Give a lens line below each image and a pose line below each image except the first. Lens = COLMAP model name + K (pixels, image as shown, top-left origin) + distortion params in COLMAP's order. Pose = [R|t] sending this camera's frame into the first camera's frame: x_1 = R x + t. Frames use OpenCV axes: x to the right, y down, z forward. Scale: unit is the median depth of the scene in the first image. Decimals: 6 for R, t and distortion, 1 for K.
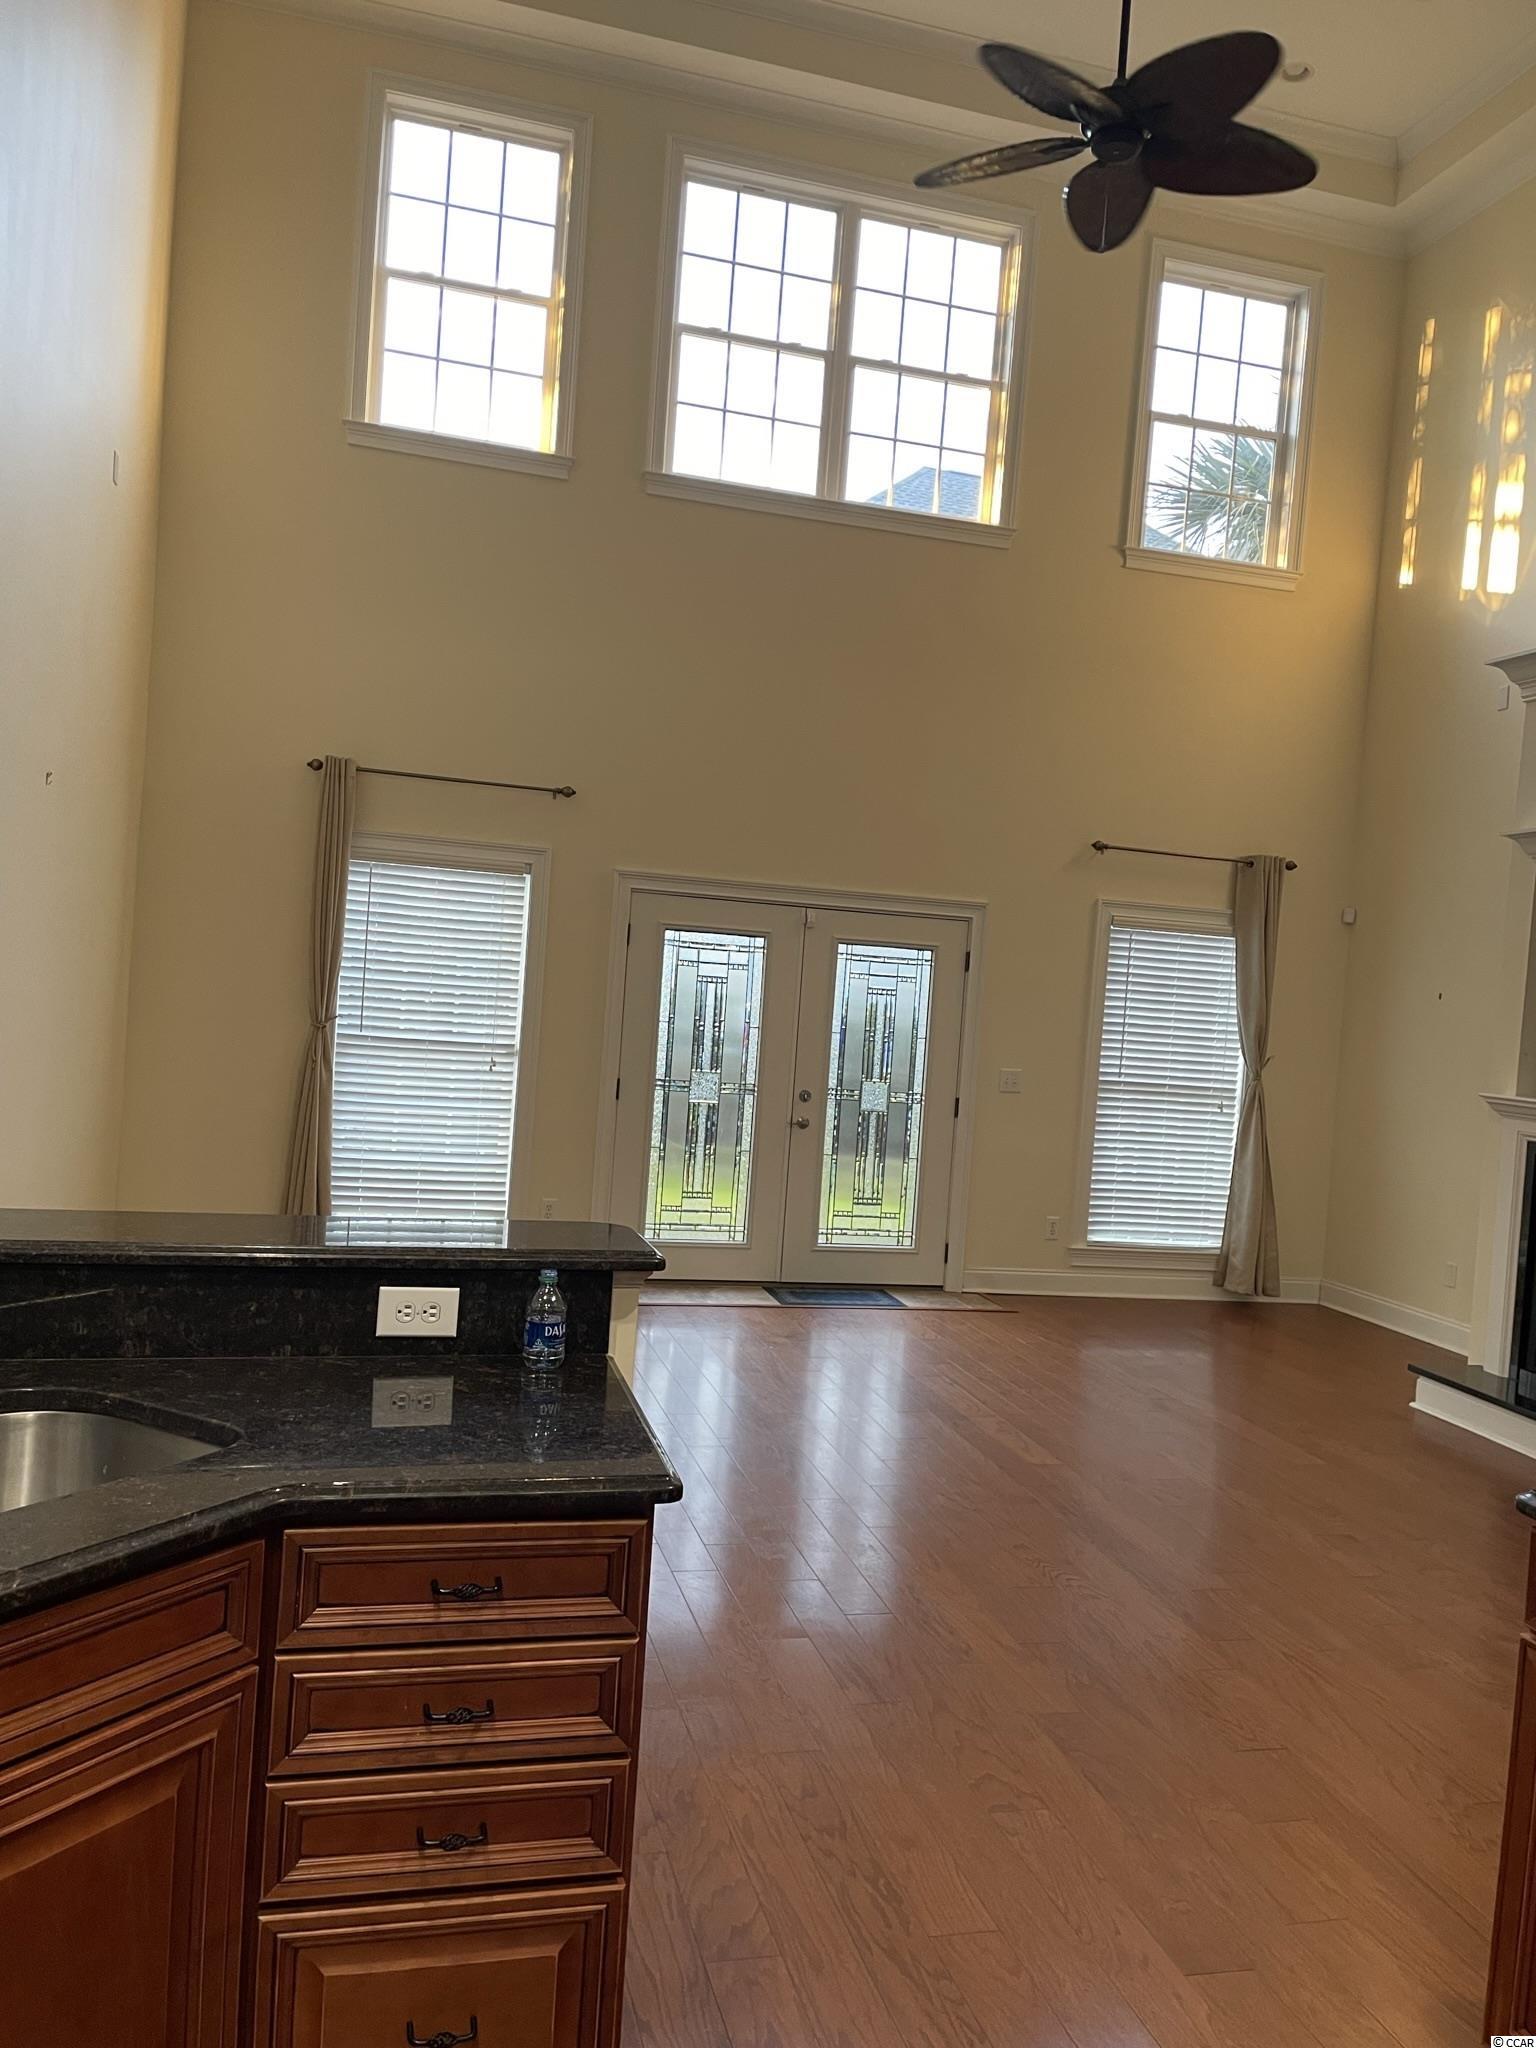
lens RADIAL K [[1540.1, 0, 768.3], [0, 1540.1, 1025.9], [0, 0, 1]] dist [0.068450, -0.085159]
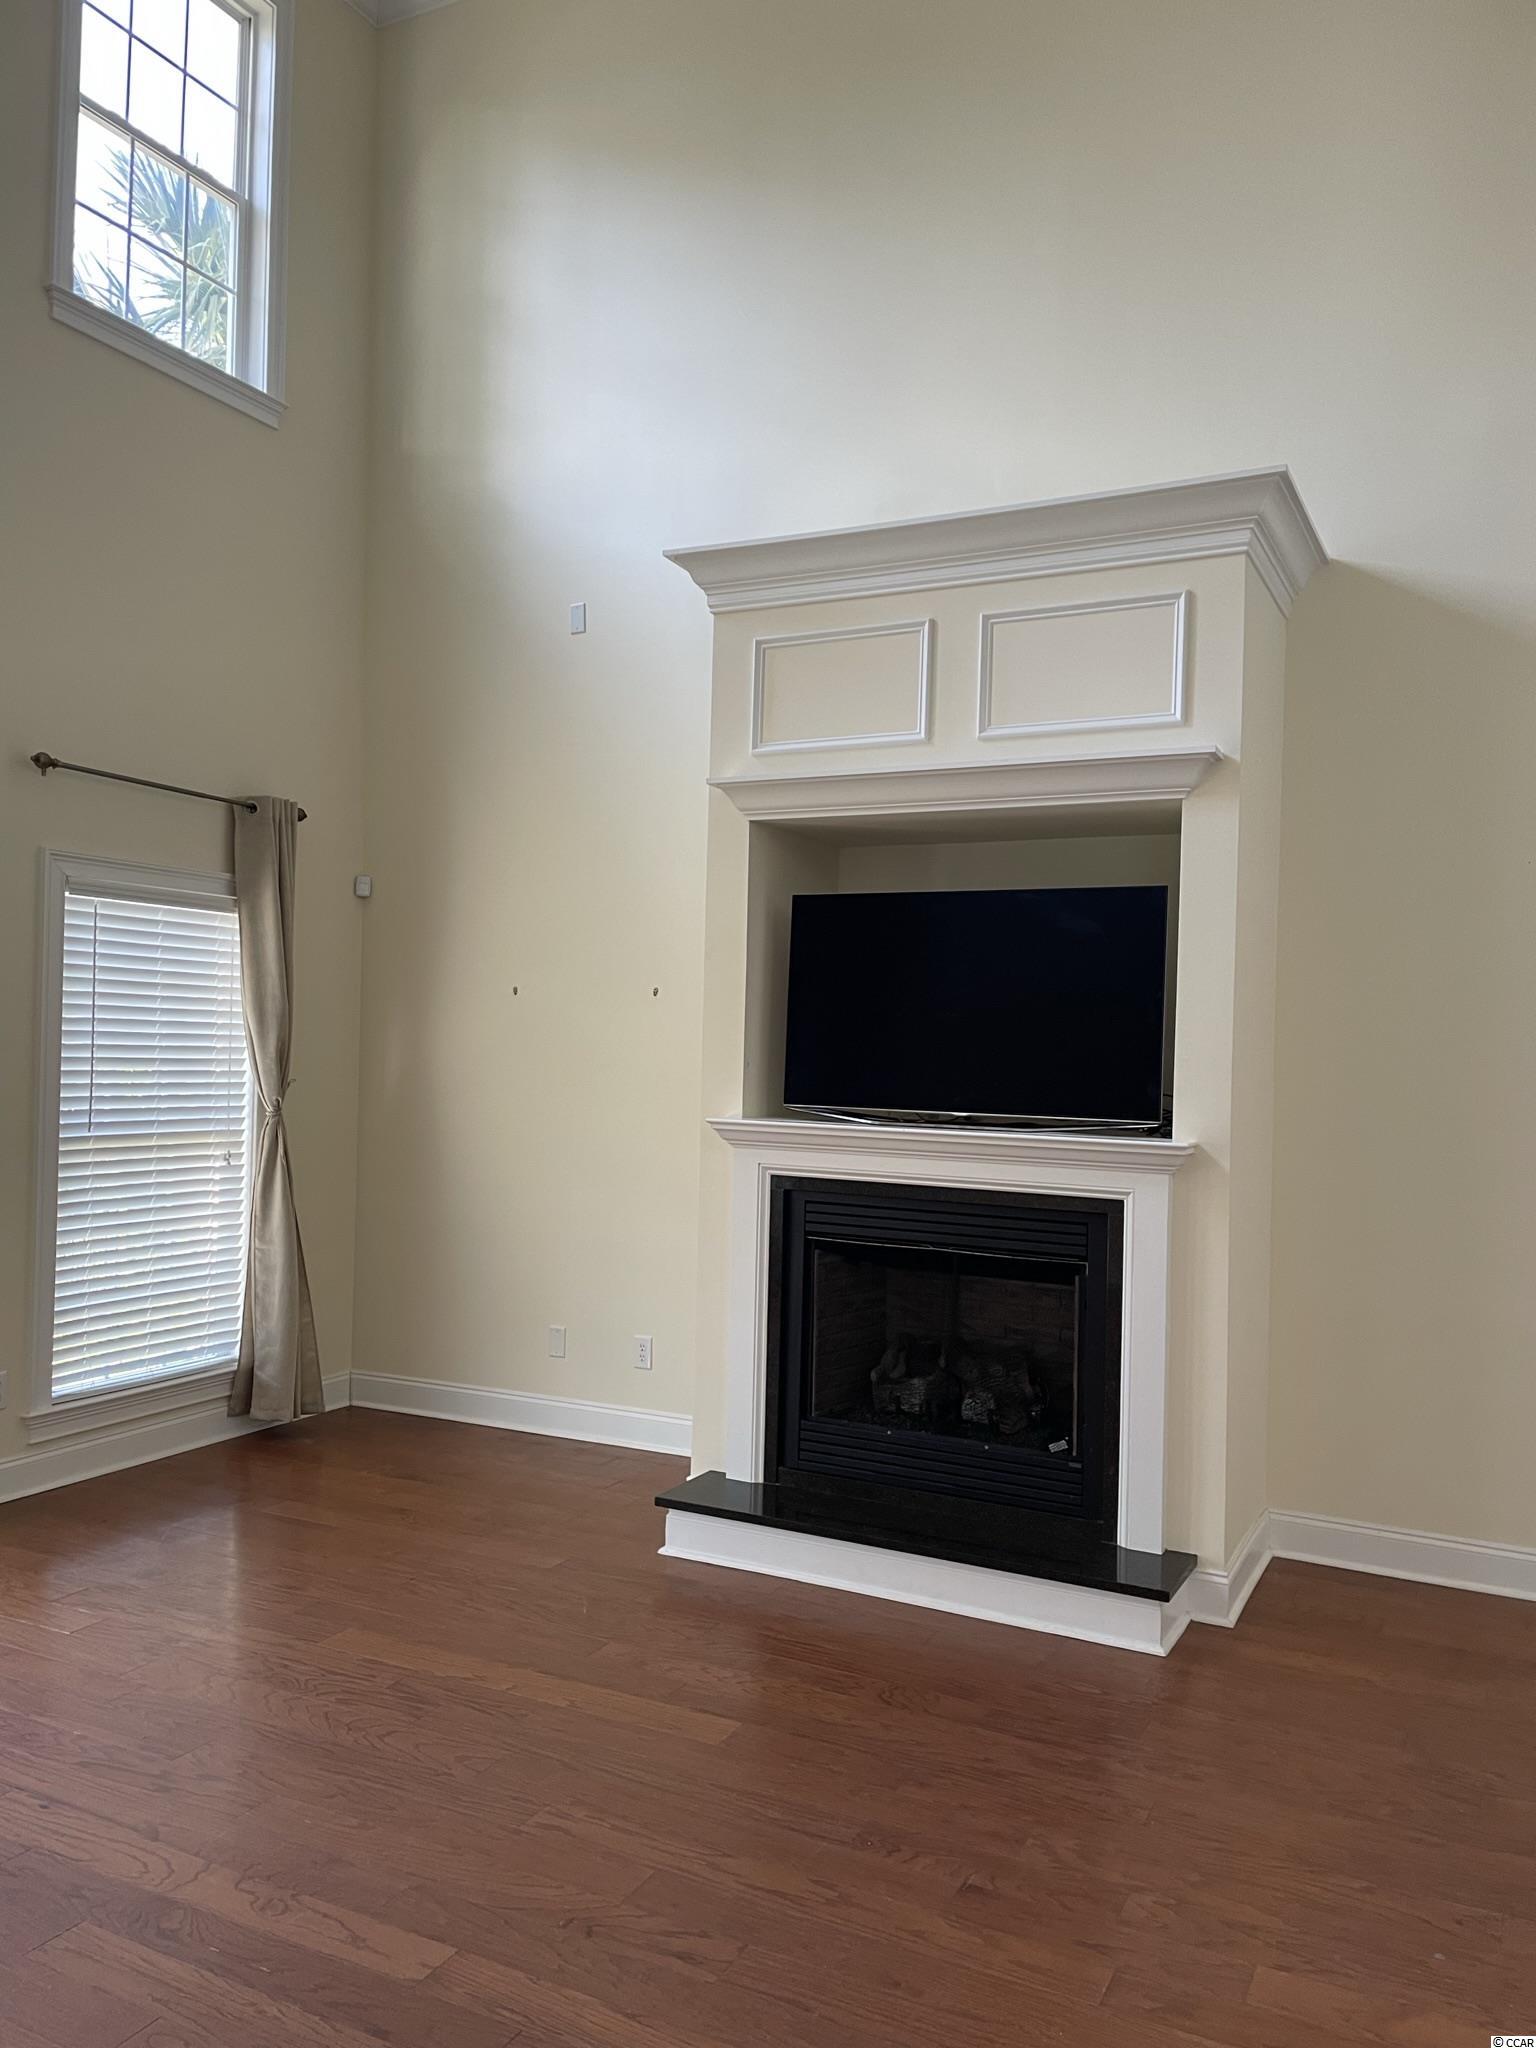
lens RADIAL K [[1540.1, 0, 782.8], [0, 1540.1, 1036.5], [0, 0, 1]] dist [0.068450, -0.085159]
pose [[0.652041, -0.050960, 0.756470, -0.068270], [0.037597, 0.998684, 0.034870, -0.016978], [-0.757251, 0.005705, 0.653099, 0.364918]]
